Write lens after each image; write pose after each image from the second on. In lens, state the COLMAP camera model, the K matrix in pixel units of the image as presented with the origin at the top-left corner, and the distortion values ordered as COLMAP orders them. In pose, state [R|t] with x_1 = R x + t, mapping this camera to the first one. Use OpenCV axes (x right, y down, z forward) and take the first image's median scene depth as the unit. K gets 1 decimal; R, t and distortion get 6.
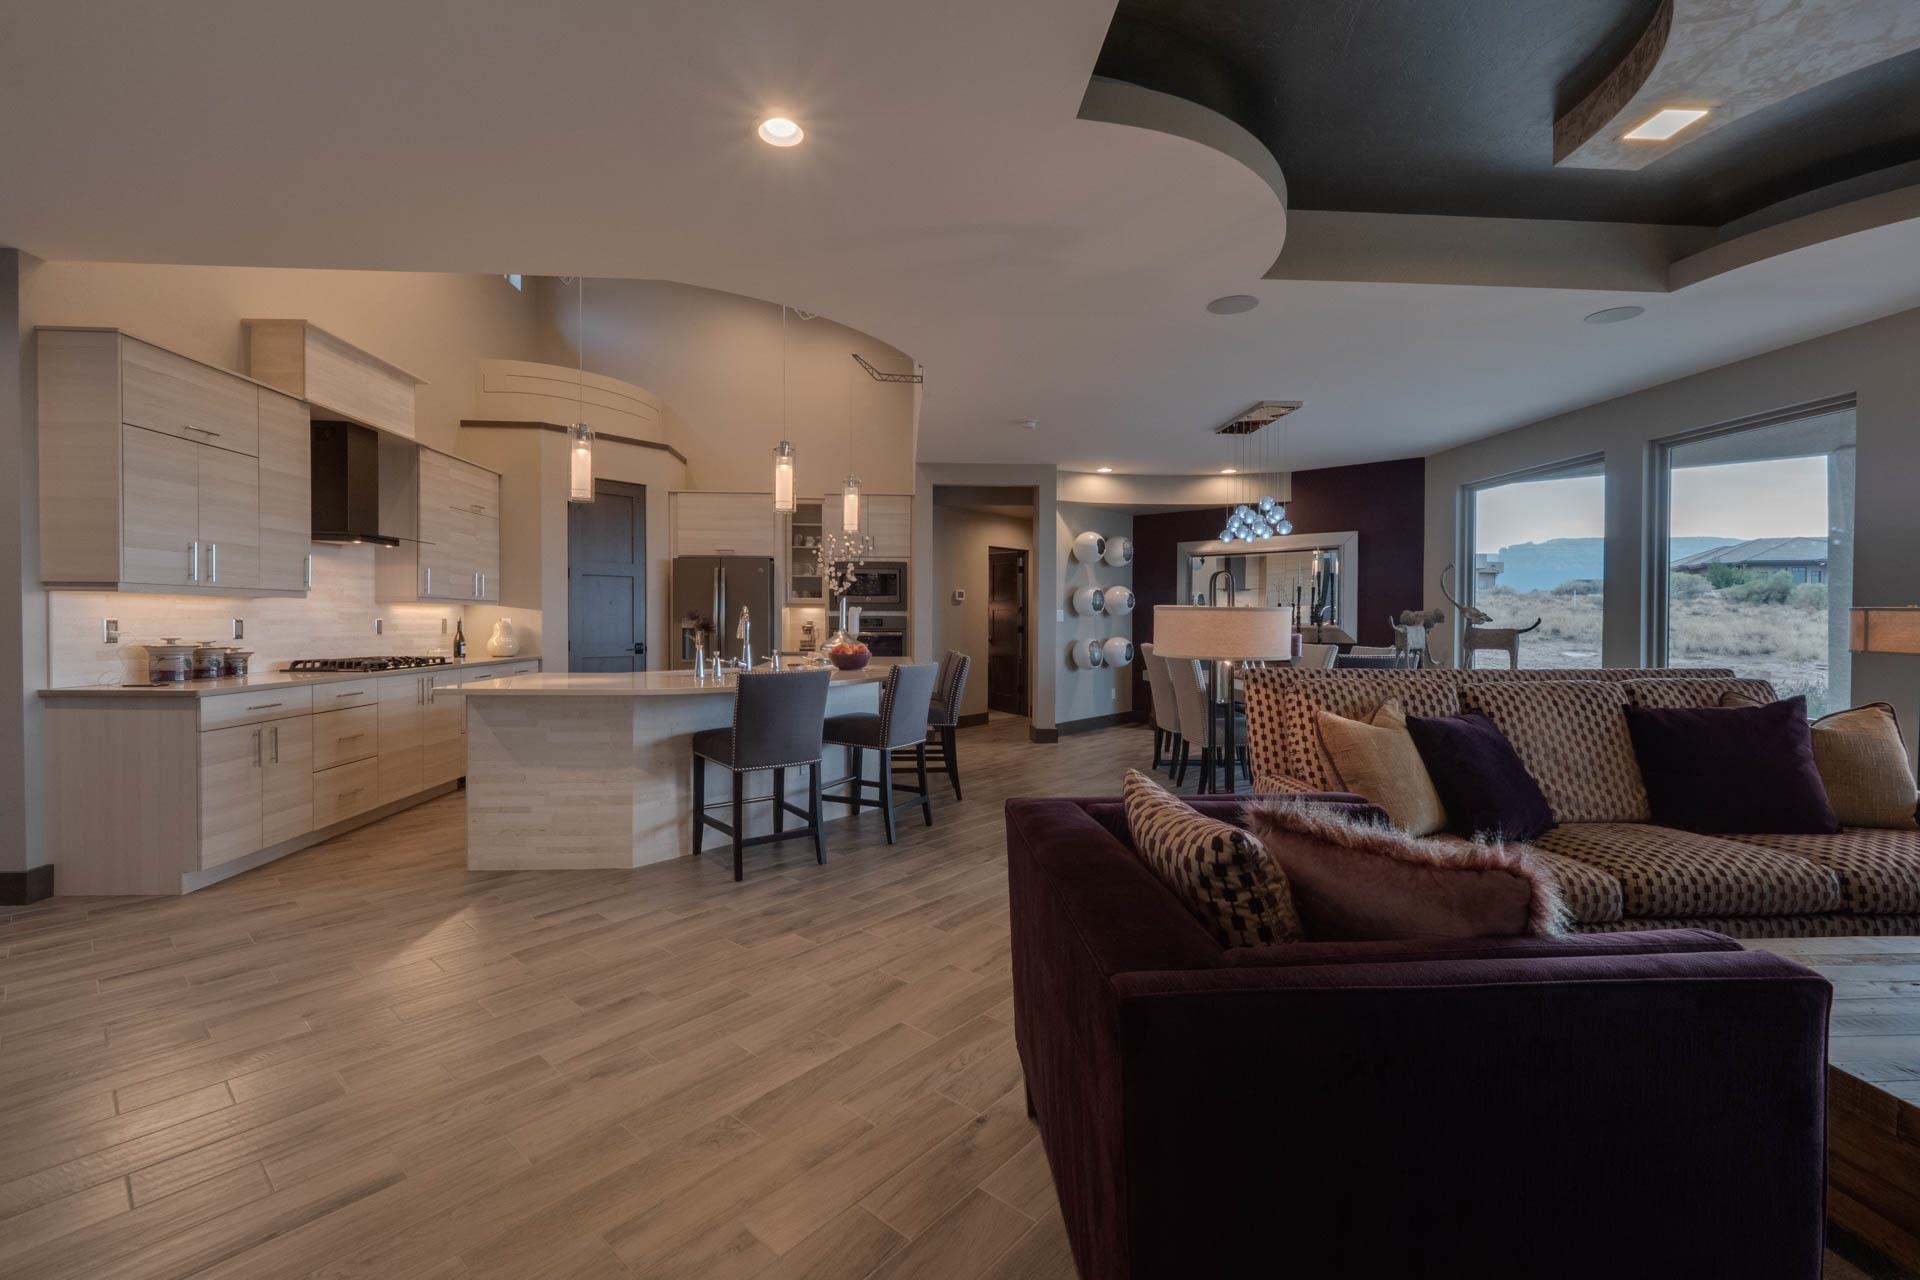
lens RADIAL K [[811.8, 0, 949.1], [0, 811.8, 631.1], [0, 0, 1]] dist [0.001473, -0.000214]
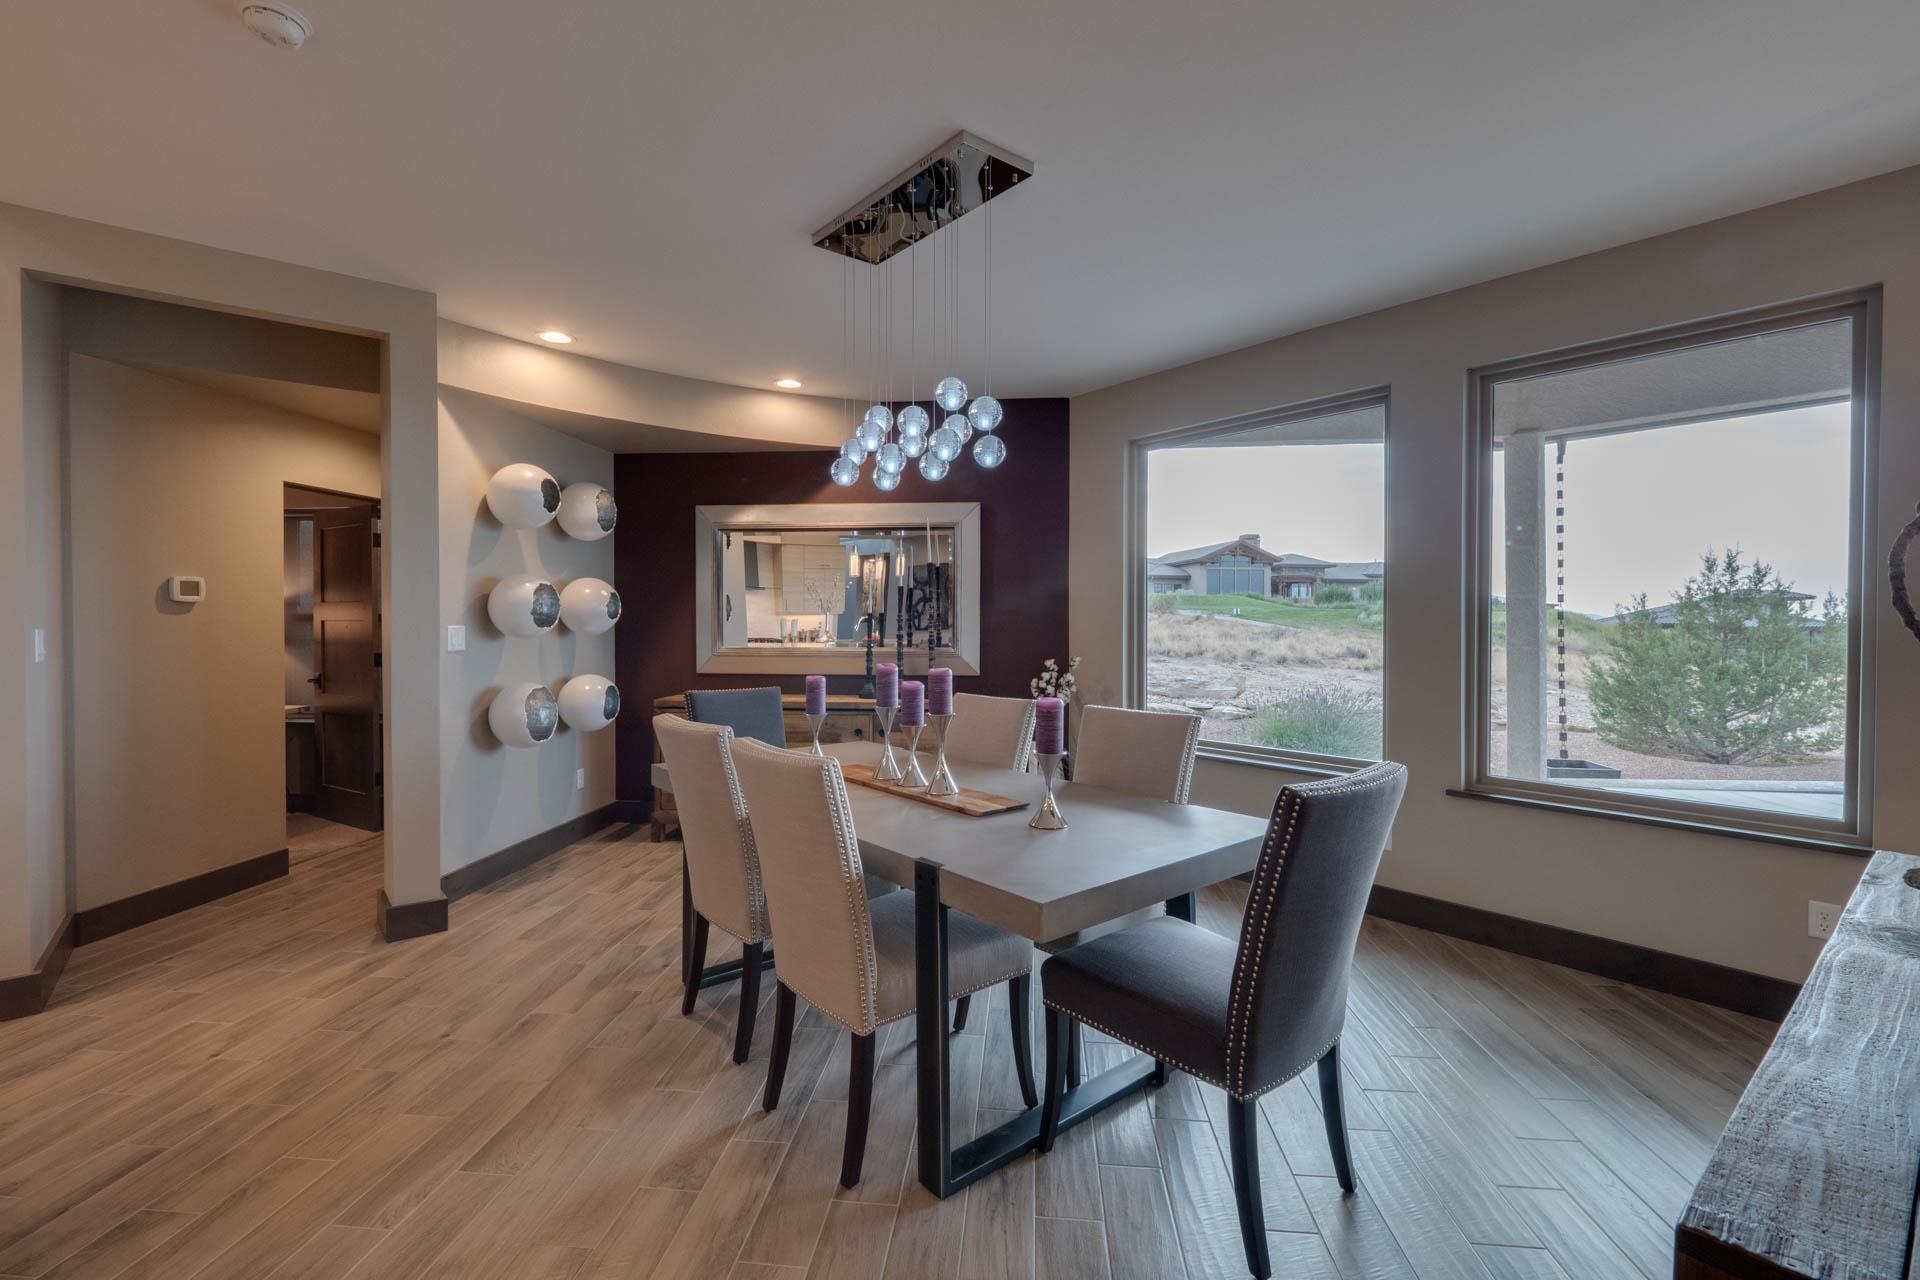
lens RADIAL K [[811.8, 0, 939.5], [0, 811.8, 635.6], [0, 0, 1]] dist [0.001473, -0.000214]
pose [[0.811423, -0.013786, 0.584297, 0.089336], [0.010316, 0.999904, 0.009265, -0.021237], [-0.584369, -0.001490, 0.811487, 0.458986]]
